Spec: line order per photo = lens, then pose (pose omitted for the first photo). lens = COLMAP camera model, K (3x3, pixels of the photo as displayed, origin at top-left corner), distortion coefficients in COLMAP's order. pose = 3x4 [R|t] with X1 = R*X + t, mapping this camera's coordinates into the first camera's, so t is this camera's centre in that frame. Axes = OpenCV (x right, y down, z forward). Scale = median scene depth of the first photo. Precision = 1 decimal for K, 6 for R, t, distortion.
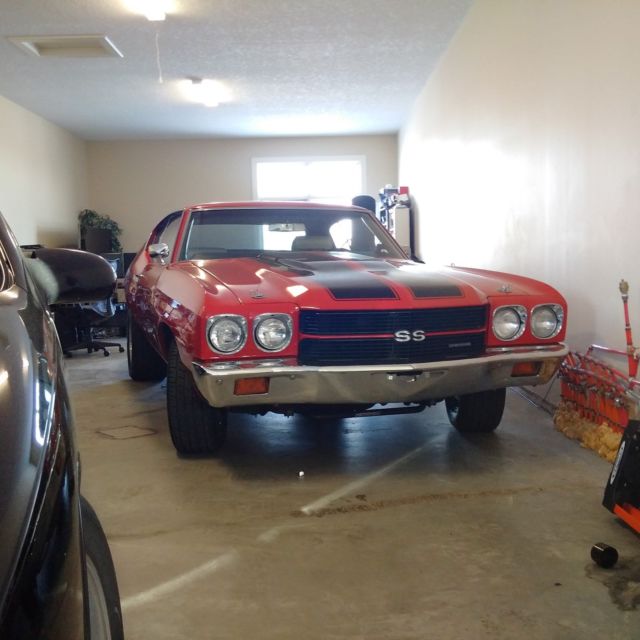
lens RADIAL K [[778.4, 0, 311.2], [0, 778.4, 327.9], [0, 0, 1]] dist [0.126110, -0.288371]
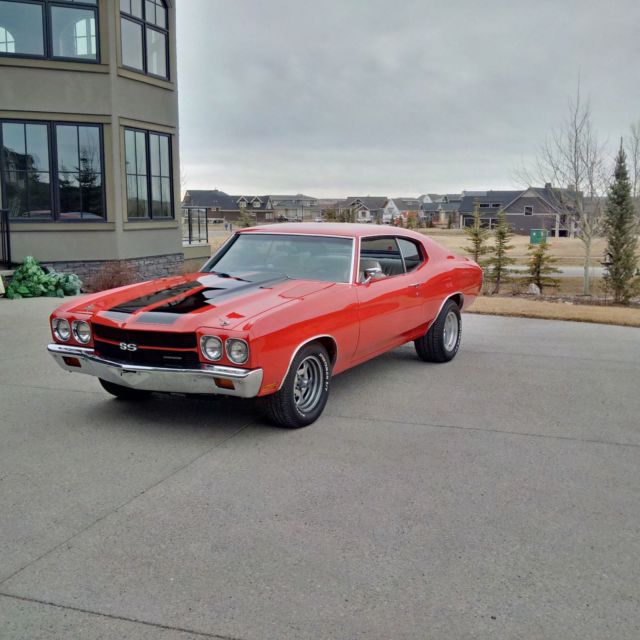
lens RADIAL K [[774.9, 0, 322.7], [0, 774.9, 317.7], [0, 0, 1]] dist [0.168860, -0.437277]
pose [[0.657833, 0.128292, -0.742157, 1.508029], [-0.075761, 0.991659, 0.104270, -0.235044], [0.749344, -0.012366, 0.662066, 0.265458]]
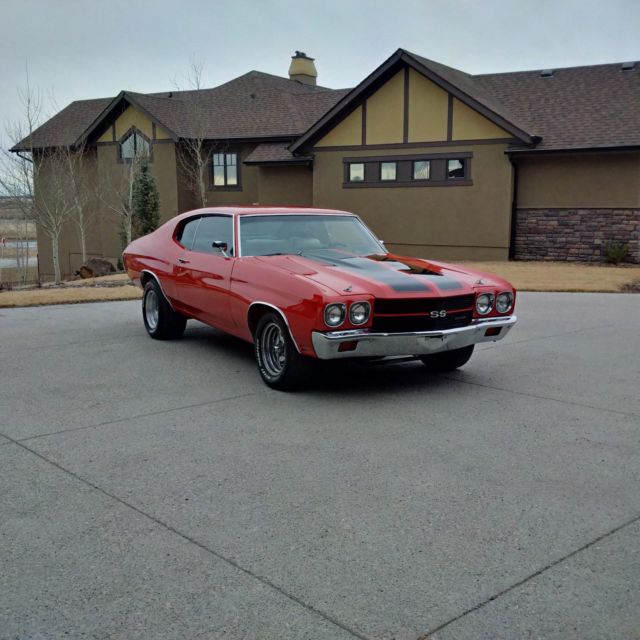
lens RADIAL K [[774.9, 0, 322.7], [0, 774.9, 317.7], [0, 0, 1]] dist [0.168860, -0.437277]
pose [[0.973971, -0.012531, 0.226326, -0.482841], [-0.000757, 0.998285, 0.058531, -0.077897], [-0.226671, -0.057178, 0.972291, -0.547479]]
